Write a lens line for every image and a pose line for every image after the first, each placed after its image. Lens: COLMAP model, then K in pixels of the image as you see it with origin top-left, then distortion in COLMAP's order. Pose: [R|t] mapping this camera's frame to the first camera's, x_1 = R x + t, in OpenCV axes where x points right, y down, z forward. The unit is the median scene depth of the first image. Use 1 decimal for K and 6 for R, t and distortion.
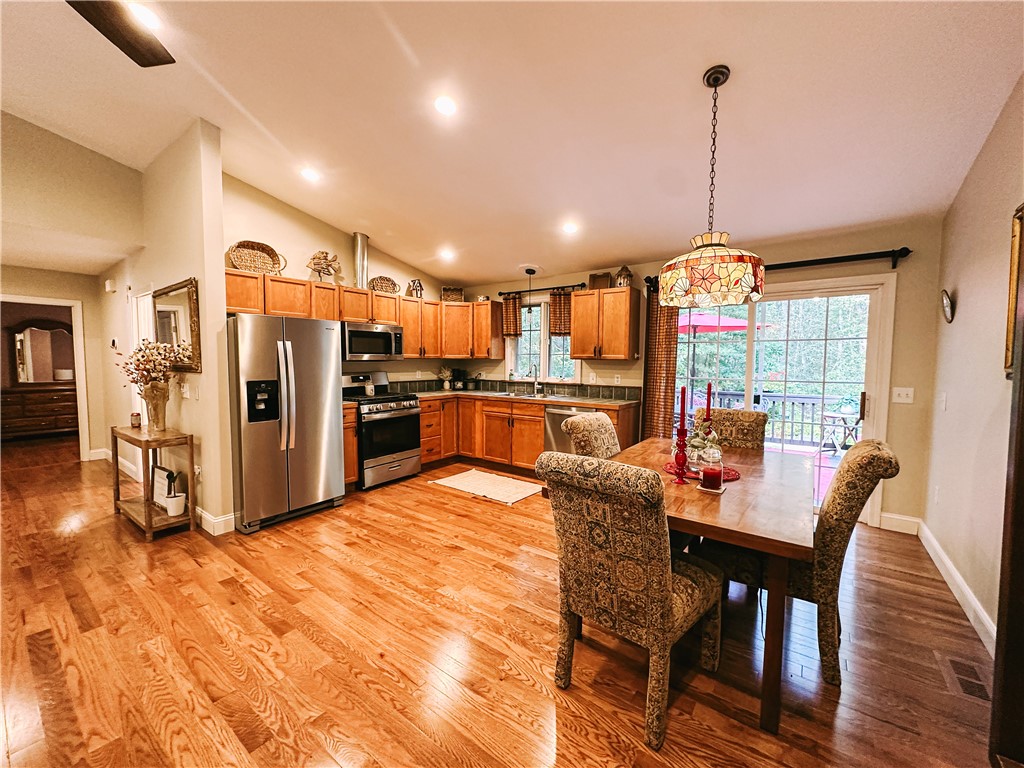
lens RADIAL K [[410.8, 0, 509.6], [0, 410.8, 386.8], [0, 0, 1]] dist [-0.000230, -0.000011]
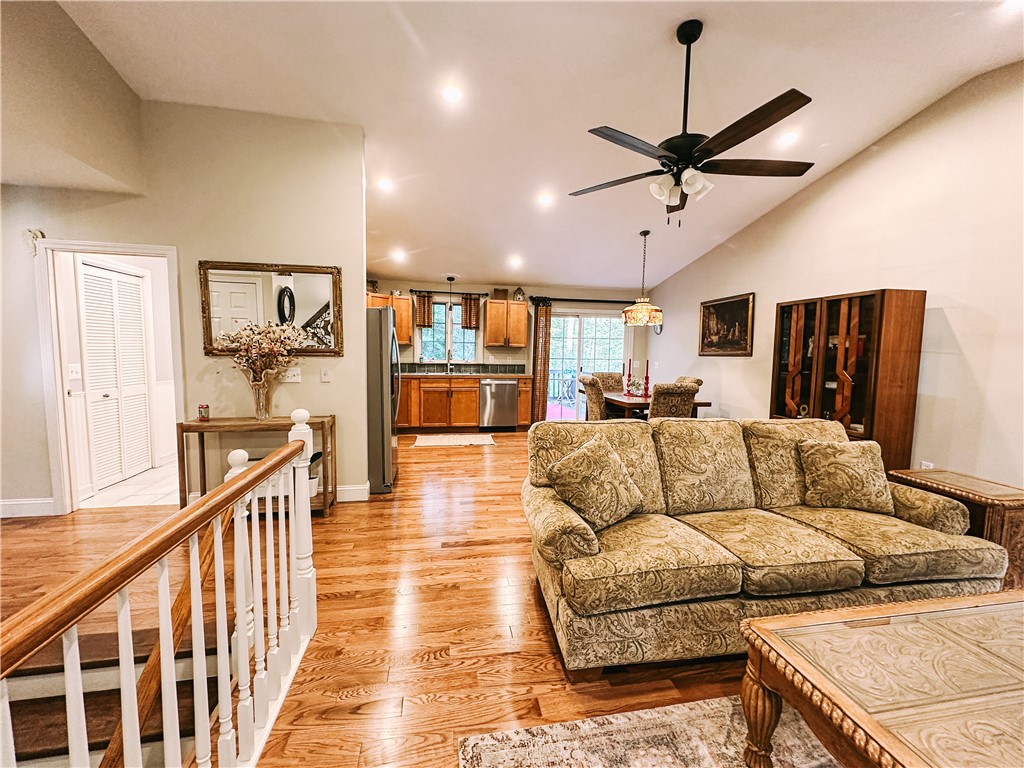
lens RADIAL K [[410.8, 0, 508.1], [0, 410.8, 382.3], [0, 0, 1]] dist [-0.000230, -0.000011]
pose [[0.685103, -0.049241, 0.726780, -0.795964], [0.036907, 0.998778, 0.032879, 0.012942], [-0.727511, 0.004298, 0.686083, -0.031907]]
